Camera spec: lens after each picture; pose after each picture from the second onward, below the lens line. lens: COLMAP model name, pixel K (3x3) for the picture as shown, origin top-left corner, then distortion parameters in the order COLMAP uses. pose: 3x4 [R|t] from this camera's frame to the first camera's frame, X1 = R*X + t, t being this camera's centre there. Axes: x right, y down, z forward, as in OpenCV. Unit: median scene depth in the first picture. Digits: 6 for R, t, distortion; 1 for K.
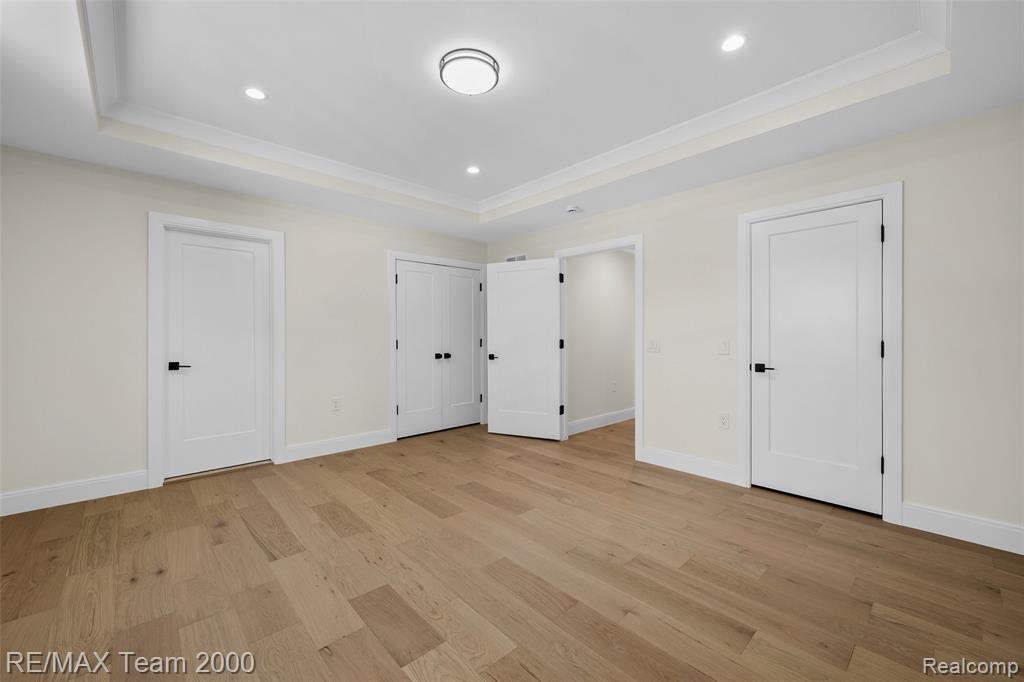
lens RADIAL K [[408.9, 0, 508.8], [0, 408.9, 343.1], [0, 0, 1]] dist [-0.001060, -0.000418]
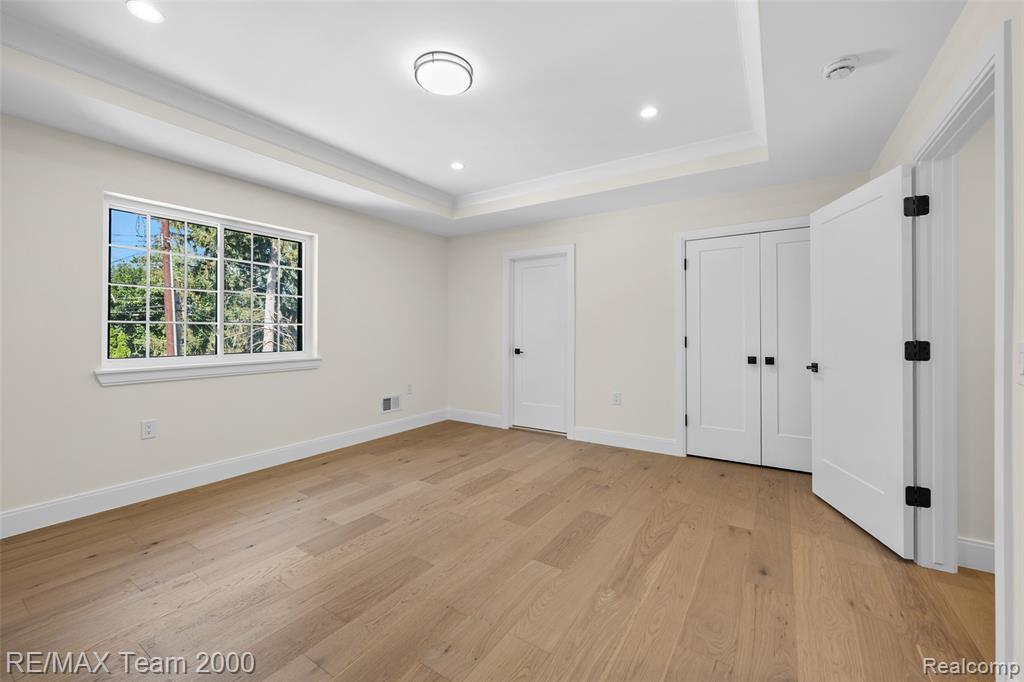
lens RADIAL K [[408.9, 0, 510.4], [0, 408.9, 333.6], [0, 0, 1]] dist [-0.001060, -0.000418]
pose [[0.242164, 0.006778, -0.970212, 0.653930], [-0.020404, 0.999790, 0.001892, -0.011916], [0.970021, 0.019338, 0.242251, 0.643688]]
